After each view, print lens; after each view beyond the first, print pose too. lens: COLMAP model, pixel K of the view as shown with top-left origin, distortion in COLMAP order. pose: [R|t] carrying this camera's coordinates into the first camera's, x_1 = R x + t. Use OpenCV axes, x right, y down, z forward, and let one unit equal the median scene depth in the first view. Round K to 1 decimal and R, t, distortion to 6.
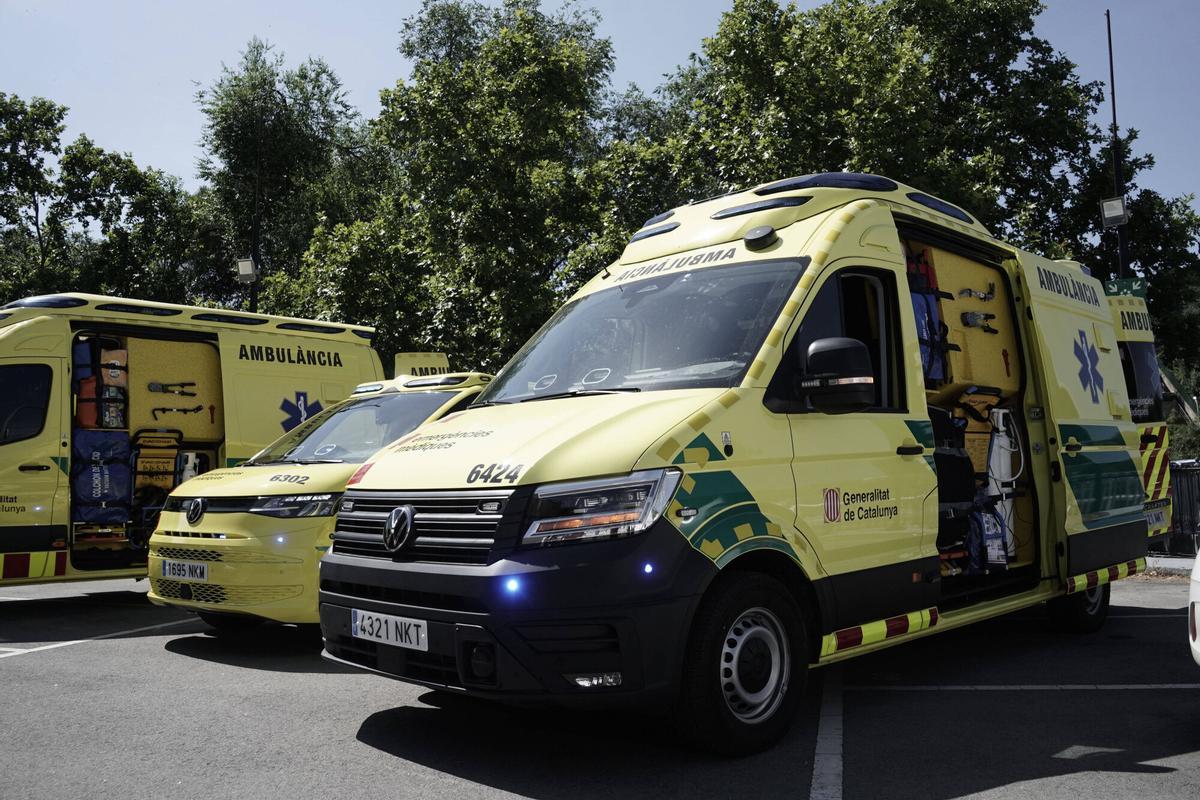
lens RADIAL K [[982.2, 0, 568.0], [0, 982.2, 404.8], [0, 0, 1]] dist [-0.111306, 0.010621]
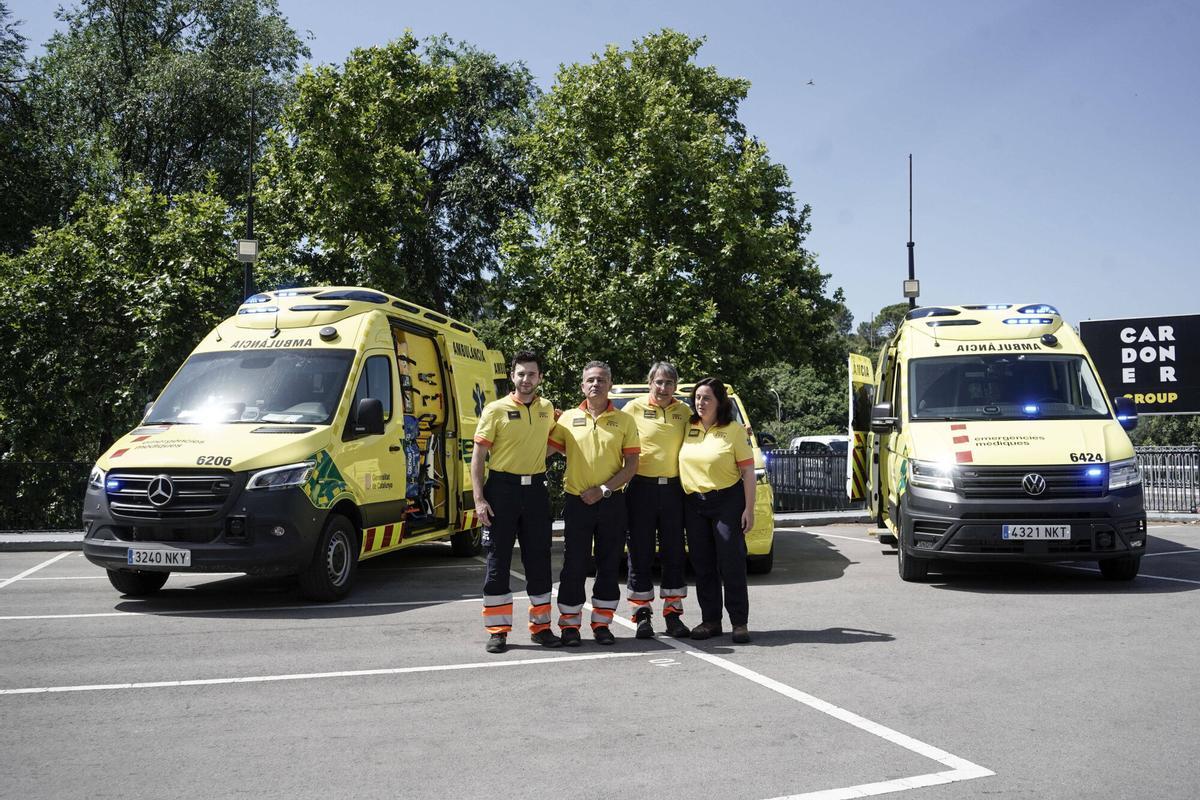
lens RADIAL K [[982.2, 0, 568.0], [0, 982.2, 404.8], [0, 0, 1]] dist [-0.111306, 0.010621]
pose [[0.846897, 0.031840, 0.530804, -0.938081], [-0.046361, 0.998826, 0.014054, -0.010399], [-0.529733, -0.036511, 0.847378, -0.082599]]
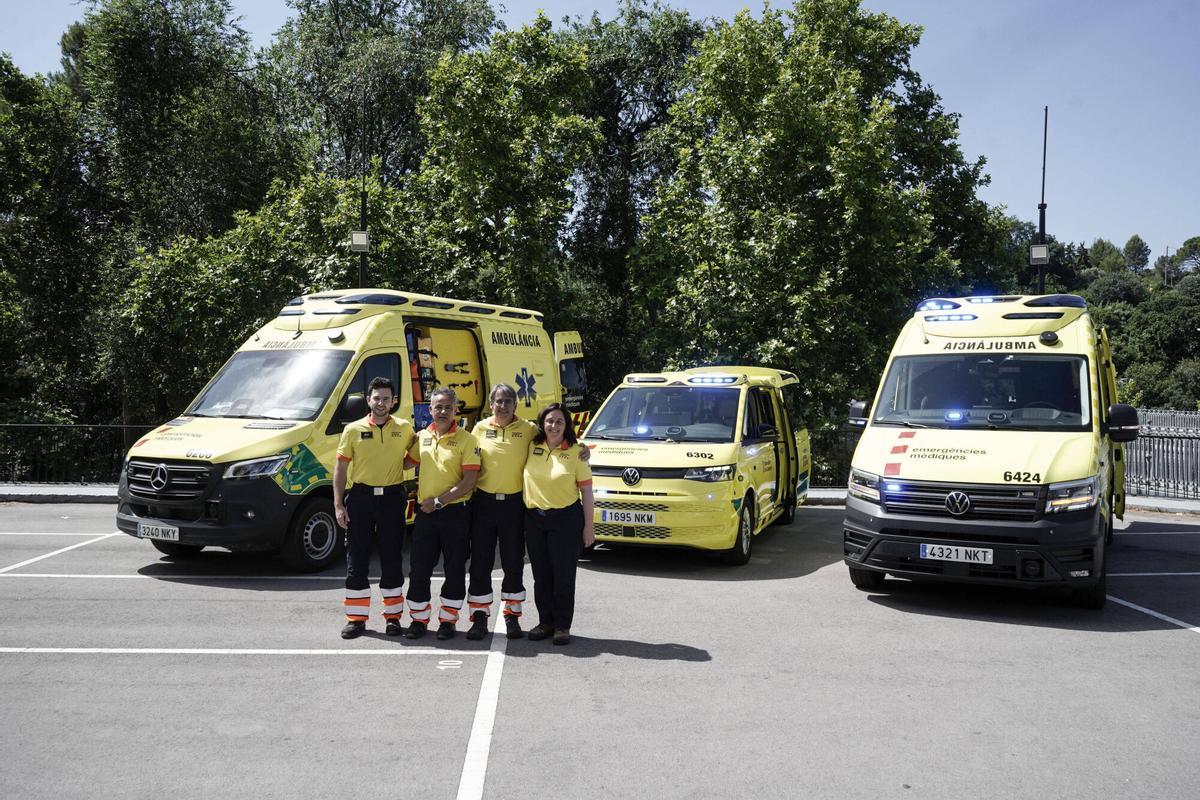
lens RADIAL K [[950.0, 0, 576.5], [0, 950.0, 400.9], [0, 0, 1]] dist [-0.048539, 0.001656]
pose [[0.957763, 0.015356, 0.287147, -0.653331], [-0.041815, 0.995396, 0.086241, -0.093330], [-0.284501, -0.094606, 0.953996, -0.254600]]
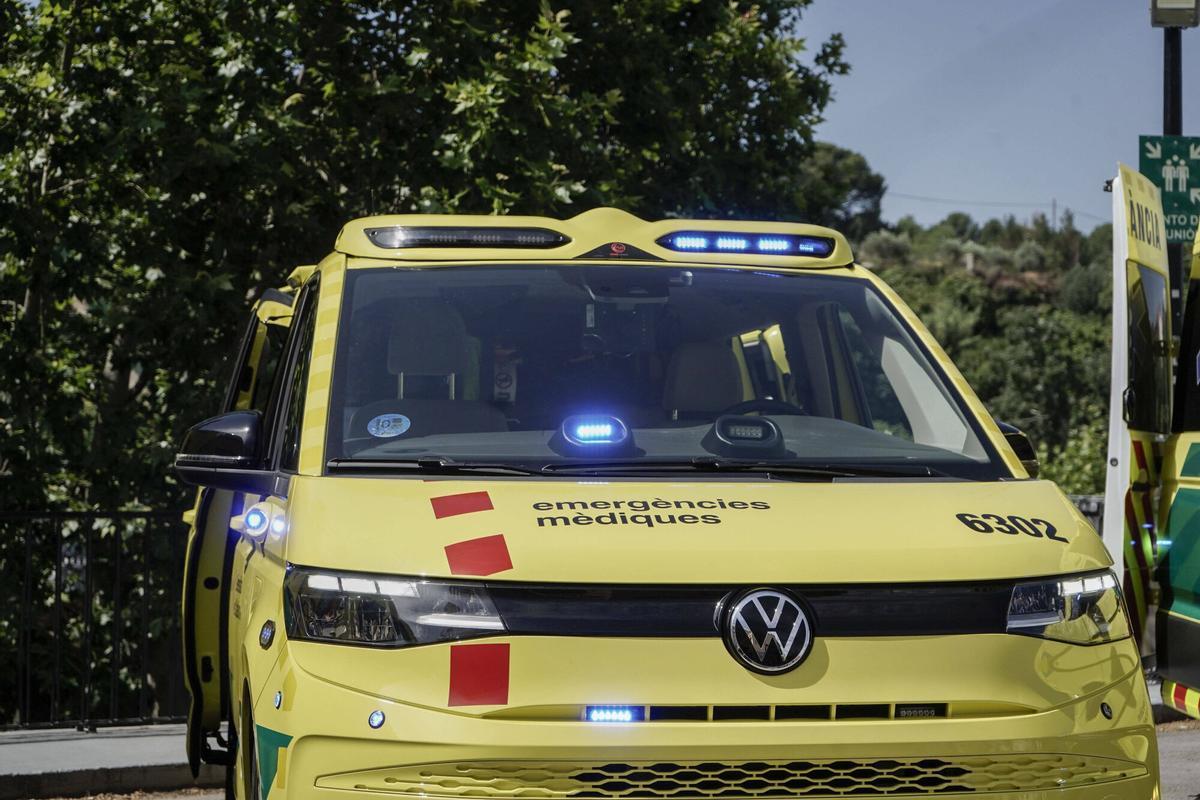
lens RADIAL K [[2449.0, 0, 600.0], [0, 2449.0, 400.0], [0, 0, 1]] dist [-0.253094, 0.003332]
pose [[0.684196, 0.046289, 0.727828, -0.717622], [-0.075502, 0.997117, 0.007560, 0.027689], [-0.725379, -0.060125, 0.685718, 0.392610]]
